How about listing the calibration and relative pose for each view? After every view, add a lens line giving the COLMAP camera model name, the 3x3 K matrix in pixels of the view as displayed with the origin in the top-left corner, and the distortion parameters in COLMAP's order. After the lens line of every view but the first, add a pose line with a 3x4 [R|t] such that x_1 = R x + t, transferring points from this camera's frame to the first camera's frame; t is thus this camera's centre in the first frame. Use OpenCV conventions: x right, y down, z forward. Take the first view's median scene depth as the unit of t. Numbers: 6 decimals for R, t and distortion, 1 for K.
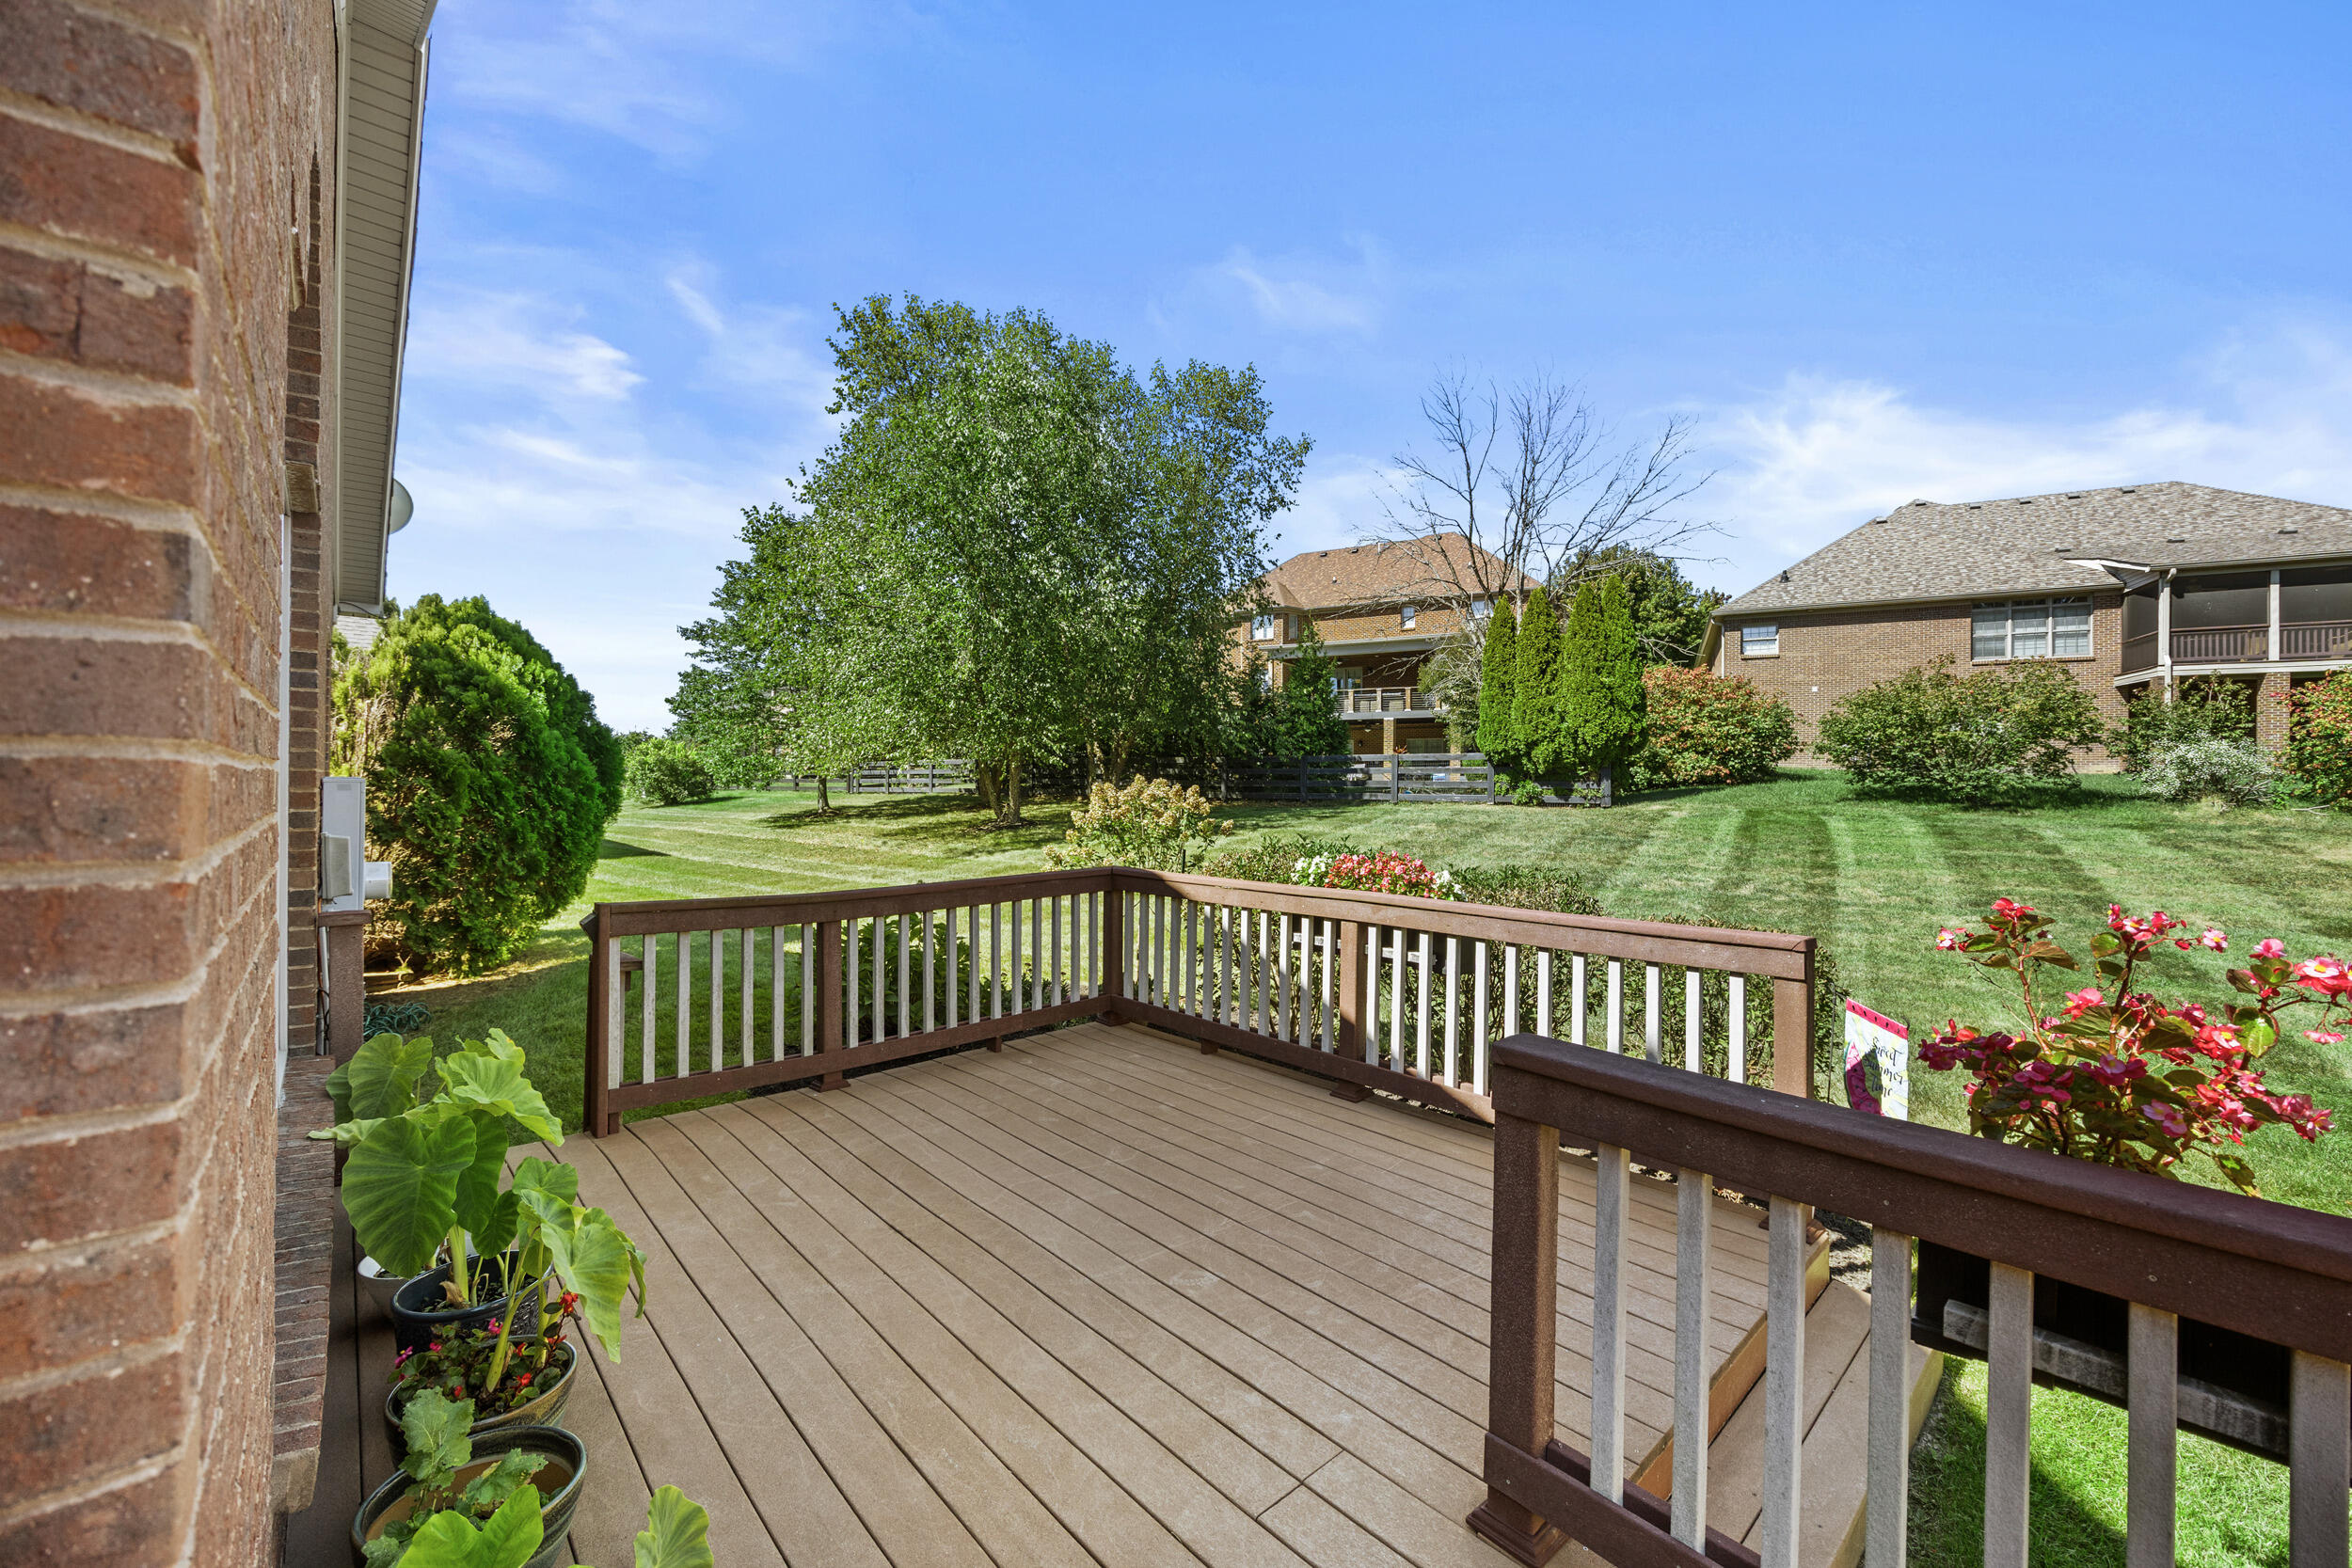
lens RADIAL K [[930.0, 0, 1167.1], [0, 930.0, 780.5], [0, 0, 1]] dist [-0.003547, 0.000142]
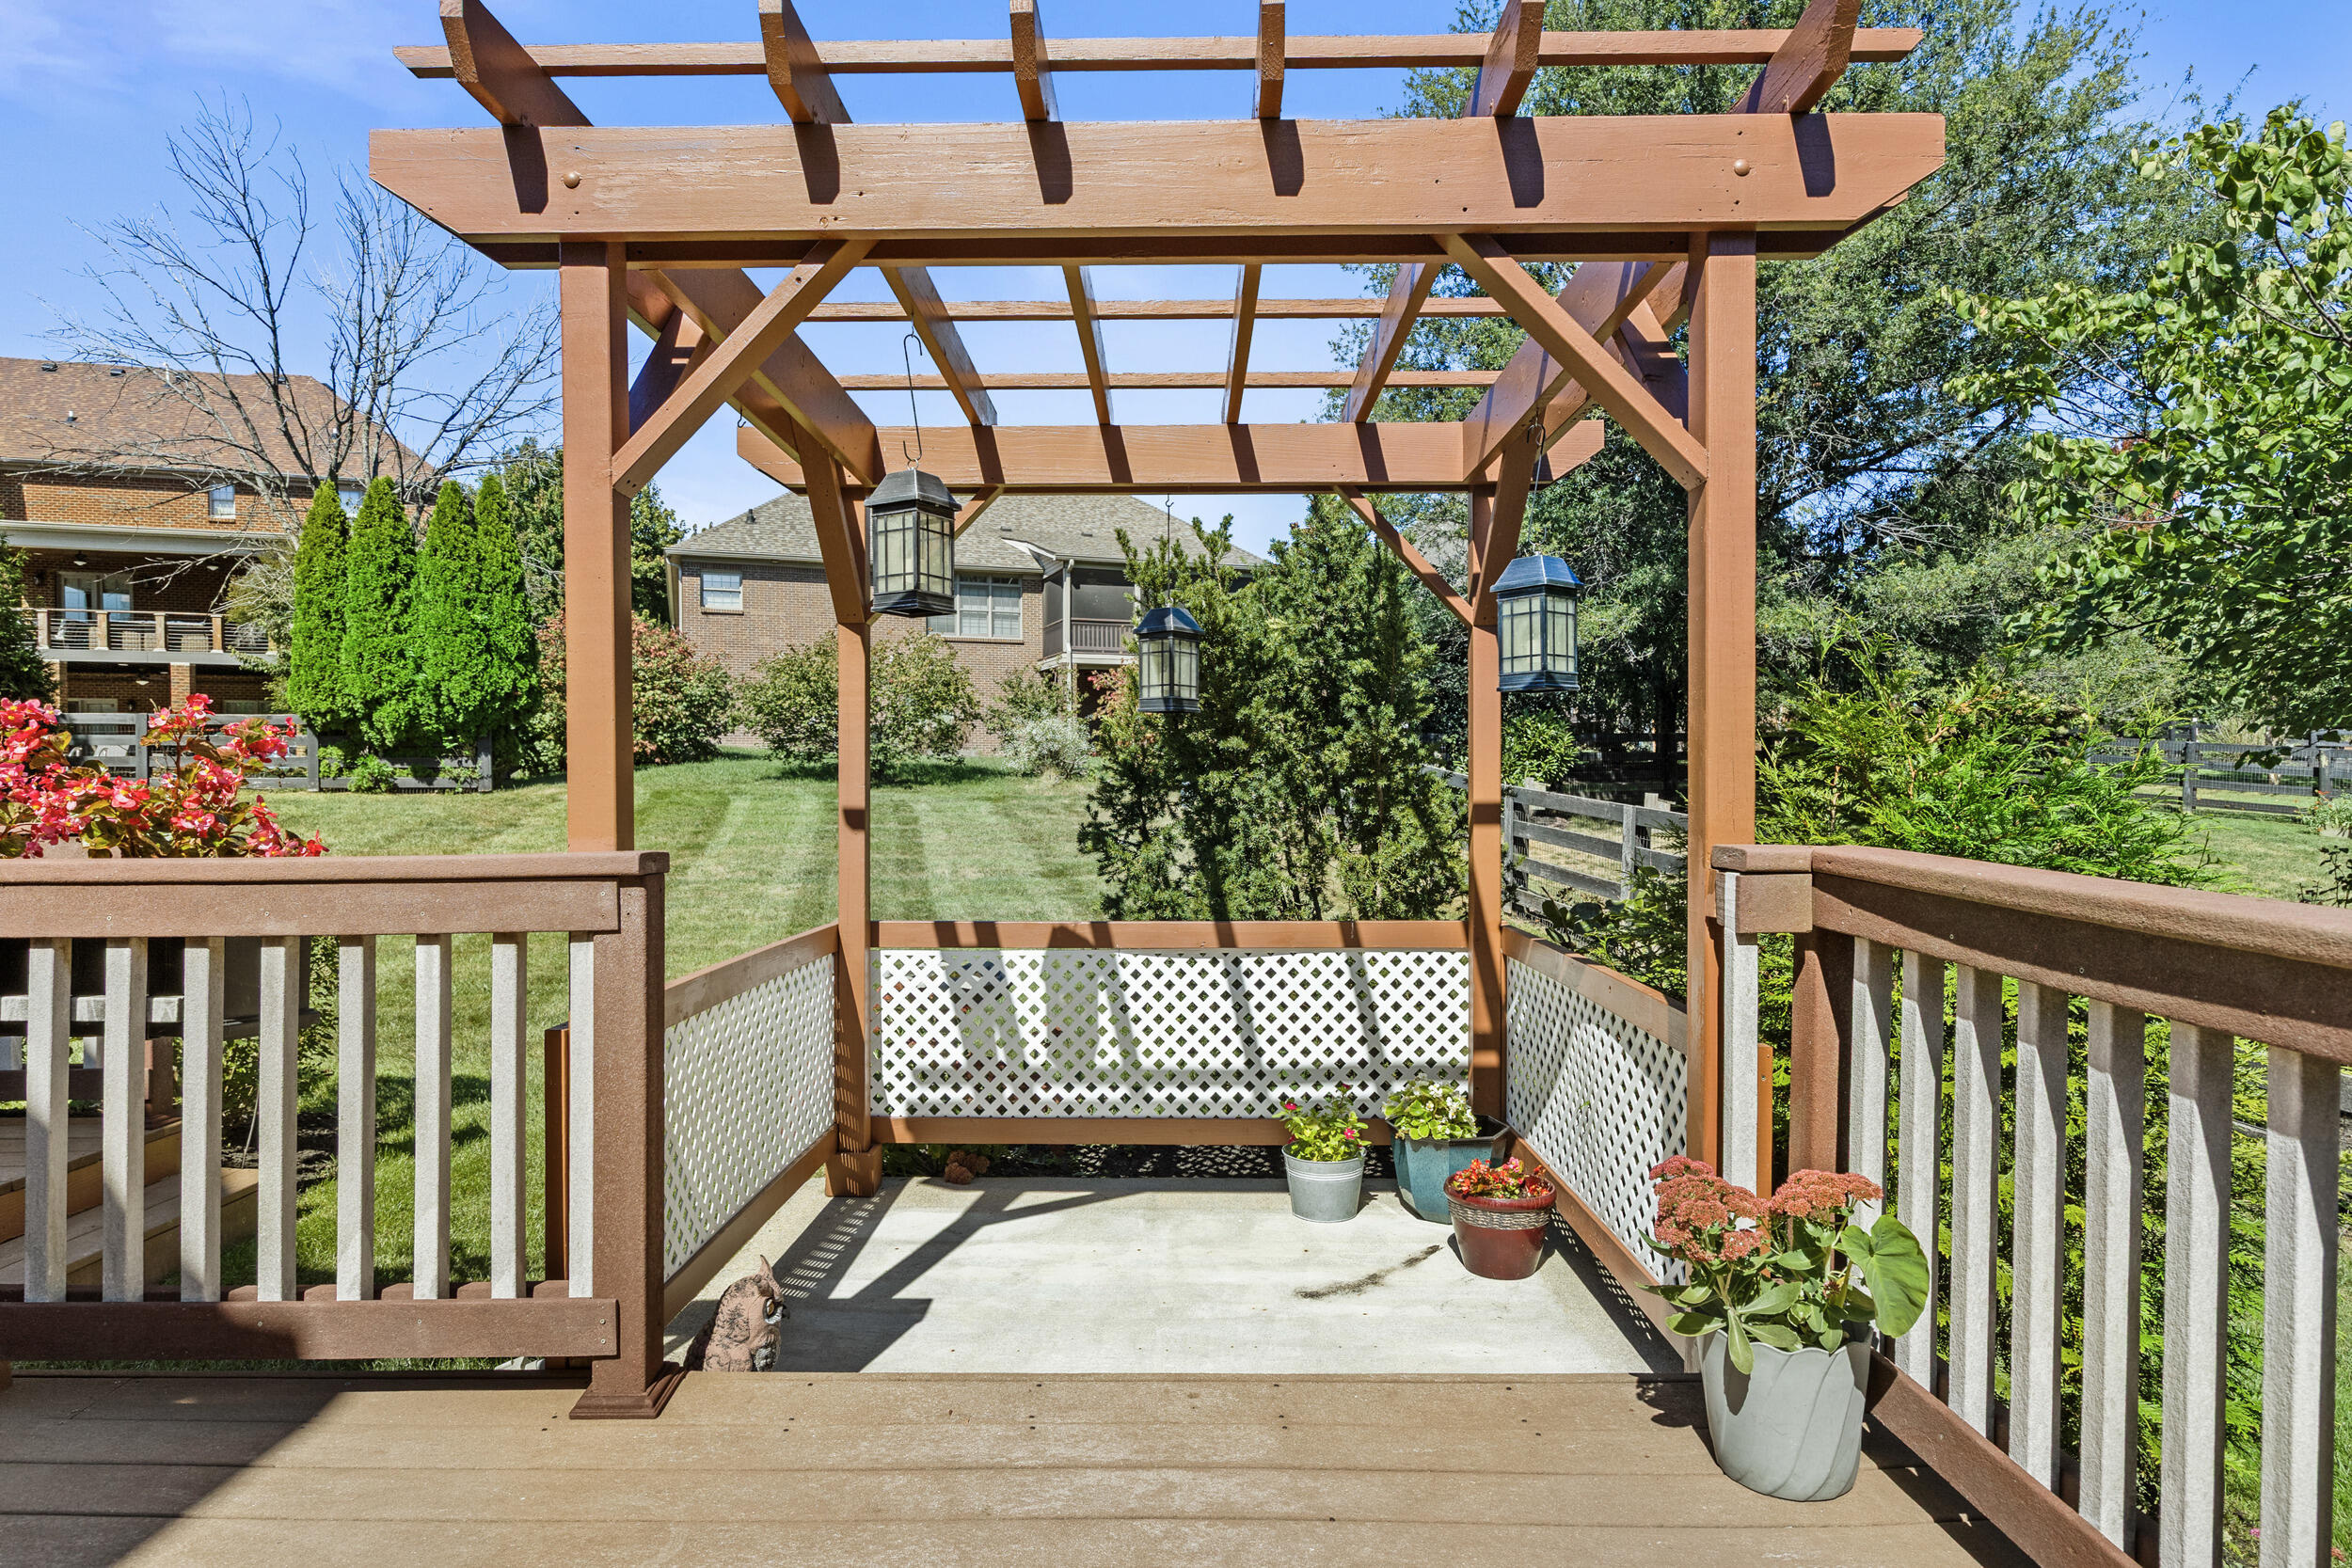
lens RADIAL K [[1329.3, 0, 1169.8], [0, 1329.3, 810.2], [0, 0, 1]] dist [-0.002829, 0.000204]
pose [[0.673748, -0.020953, 0.738664, 0.061288], [0.004808, 0.999701, 0.023972, 0.020313], [-0.738945, -0.012600, 0.673648, -0.105679]]
